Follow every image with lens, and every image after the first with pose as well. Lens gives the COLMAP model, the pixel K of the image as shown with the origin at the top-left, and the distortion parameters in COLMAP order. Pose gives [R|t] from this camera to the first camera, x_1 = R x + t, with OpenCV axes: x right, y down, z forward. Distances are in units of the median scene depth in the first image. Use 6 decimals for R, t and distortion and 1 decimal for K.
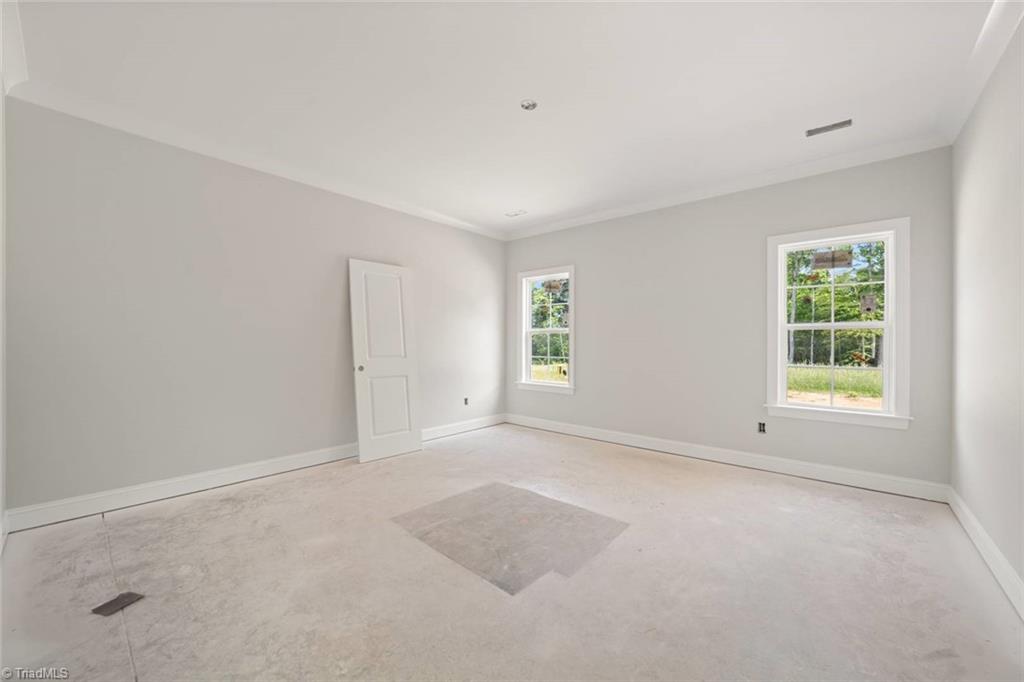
lens RADIAL K [[392.5, 0, 521.6], [0, 392.5, 343.9], [0, 0, 1]] dist [-0.015807, 0.004468]
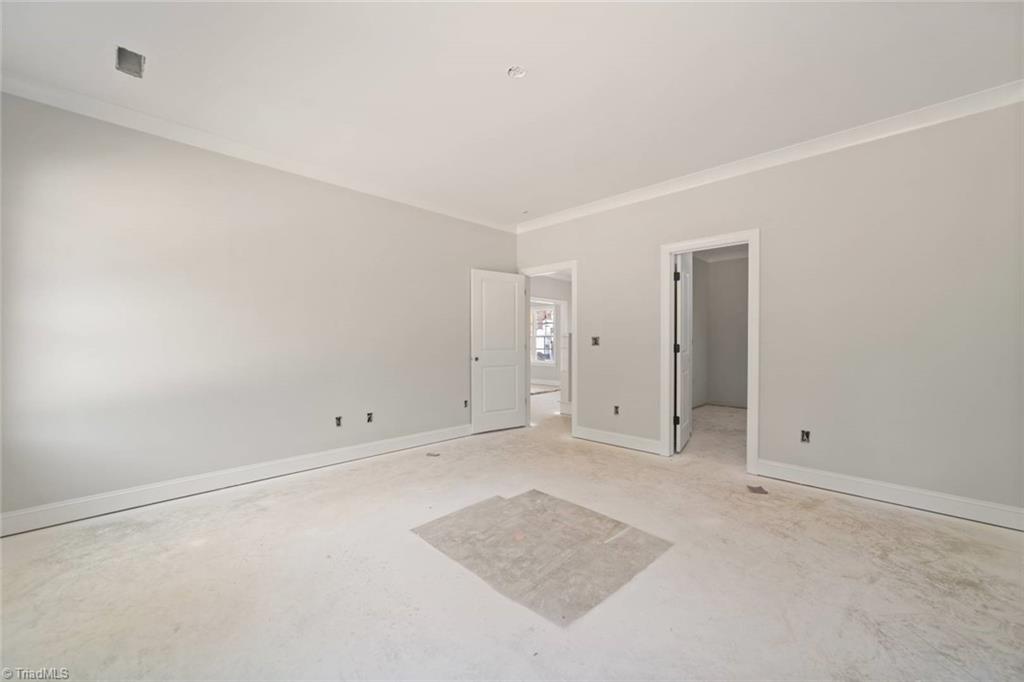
lens RADIAL K [[395.0, 0, 521.7], [0, 395.0, 340.3], [0, 0, 1]] dist [-0.019327, 0.006177]
pose [[-0.997934, -0.005424, 0.064012, -0.052146], [-0.005576, 0.999982, -0.002203, -0.001567], [-0.063999, -0.002555, -0.997947, 1.851581]]
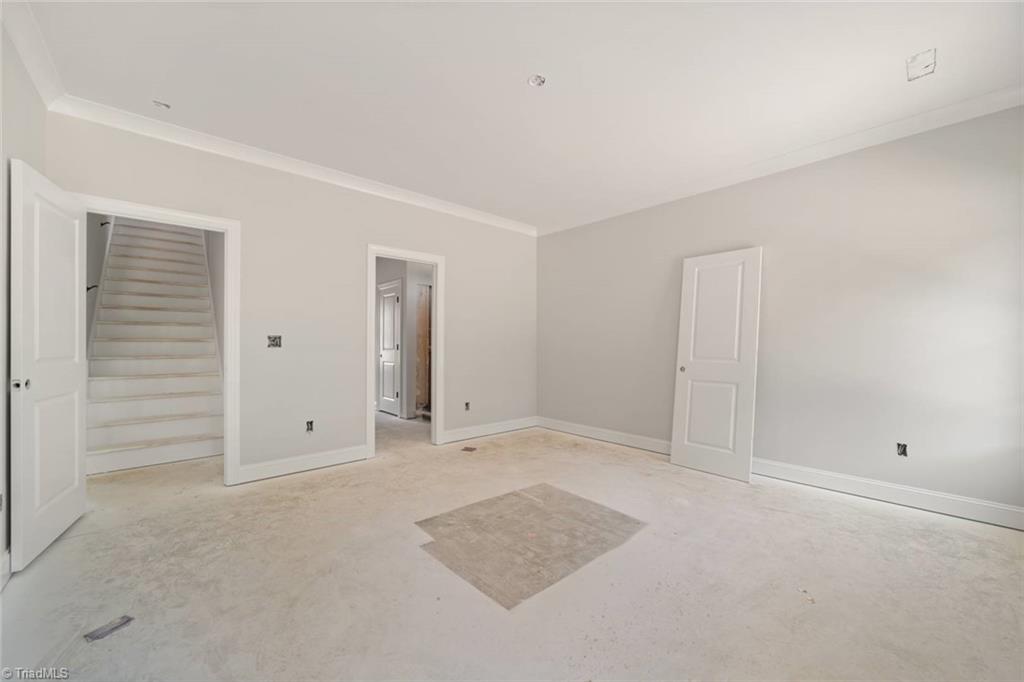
lens RADIAL K [[395.0, 0, 521.7], [0, 395.0, 340.3], [0, 0, 1]] dist [-0.019327, 0.006177]
pose [[-0.114177, -0.008744, -0.993422, 0.909277], [-0.003479, 0.999959, -0.008402, 0.000408], [0.993454, 0.002497, -0.114203, 1.047661]]
